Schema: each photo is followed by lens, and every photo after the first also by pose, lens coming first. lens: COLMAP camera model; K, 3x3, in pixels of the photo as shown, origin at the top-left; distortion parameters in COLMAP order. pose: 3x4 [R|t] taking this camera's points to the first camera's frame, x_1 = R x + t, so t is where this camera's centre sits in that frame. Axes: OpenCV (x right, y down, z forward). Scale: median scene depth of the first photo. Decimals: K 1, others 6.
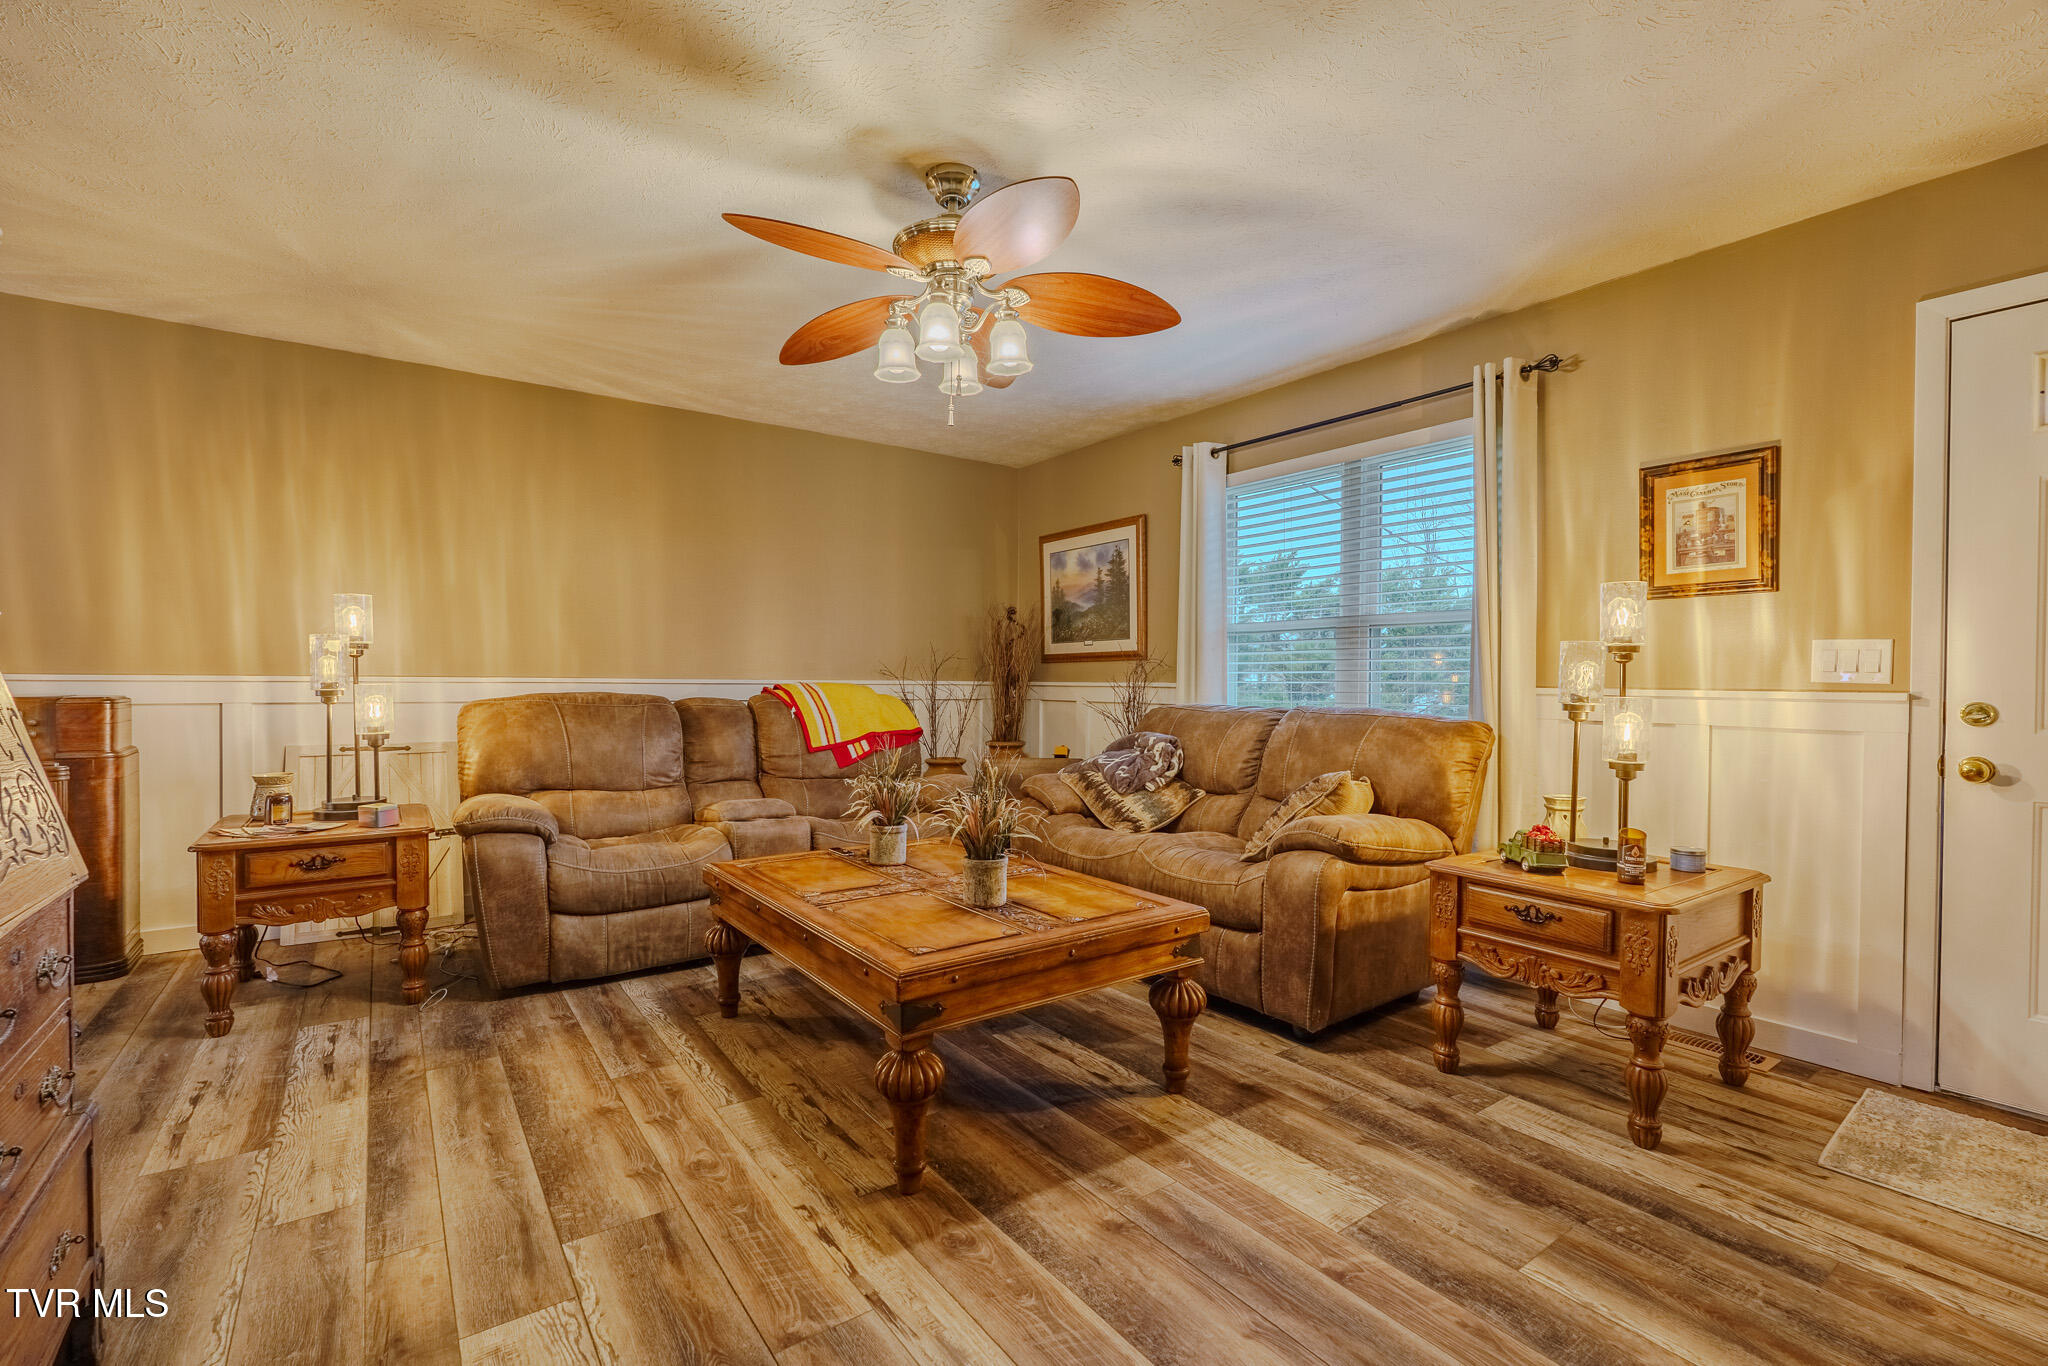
lens RADIAL K [[901.9, 0, 1020.6], [0, 901.9, 687.6], [0, 0, 1]] dist [-0.010233, 0.000142]
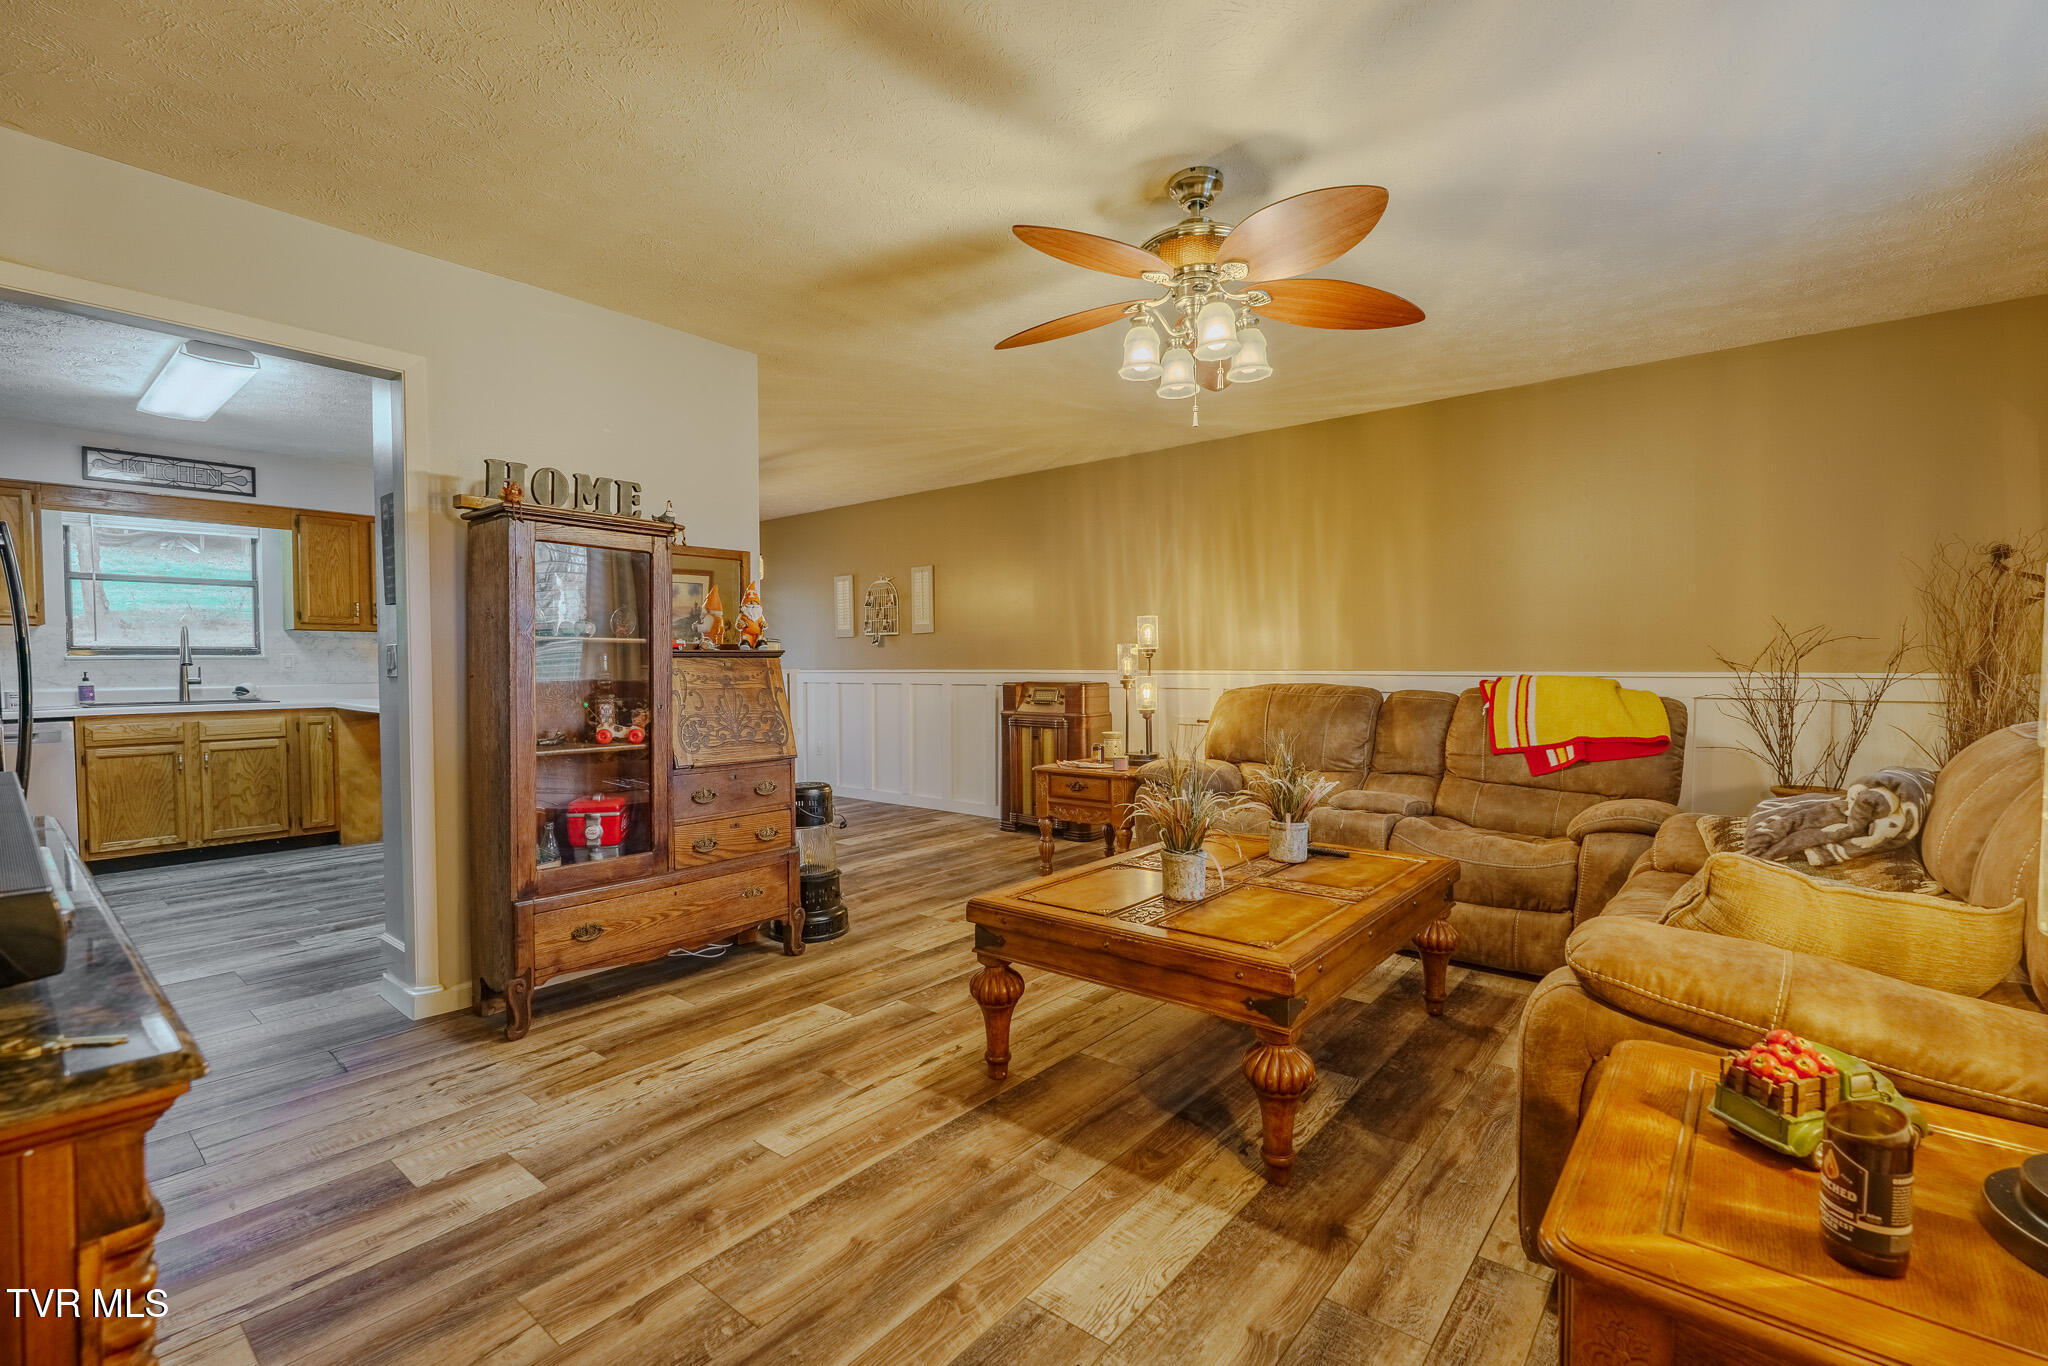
lens RADIAL K [[903.7, 0, 1027.6], [0, 903.7, 689.5], [0, 0, 1]] dist [-0.006866, 0.000234]
pose [[0.257375, 0.018022, -0.966144, 0.820768], [-0.002974, 0.999836, 0.017859, -0.010234], [0.966307, -0.001723, 0.257386, 0.523196]]
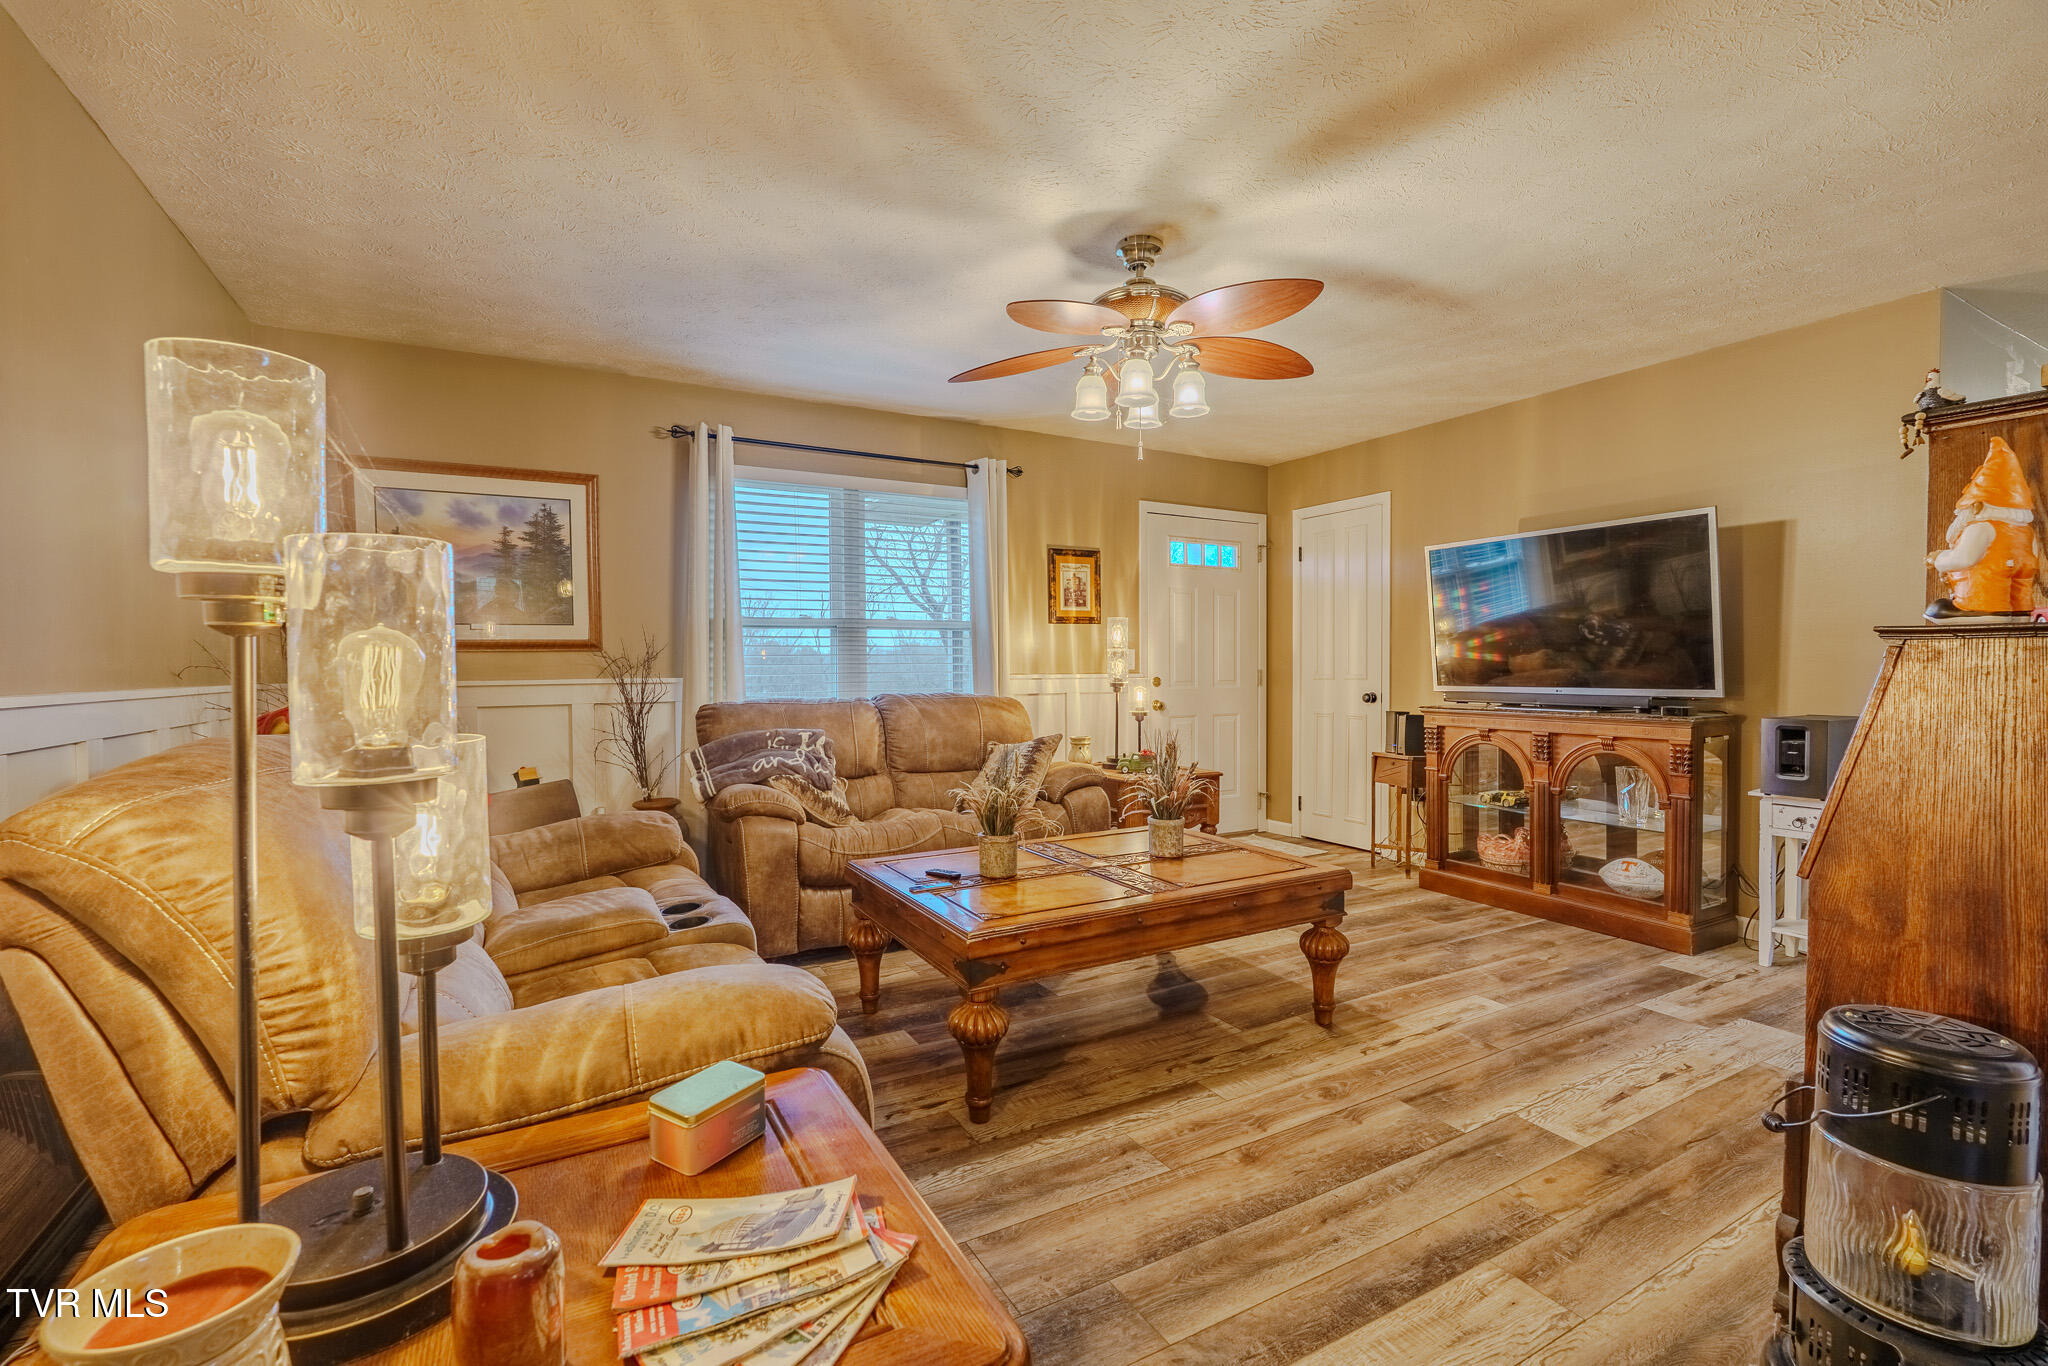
lens RADIAL K [[892.7, 0, 1021.6], [0, 892.7, 685.8], [0, 0, 1]] dist [-0.010867, 0.000640]
pose [[0.112641, -0.032011, 0.993120, -1.186885], [0.014963, 0.999422, 0.030517, -0.033853], [-0.993523, 0.011422, 0.113054, 0.971128]]
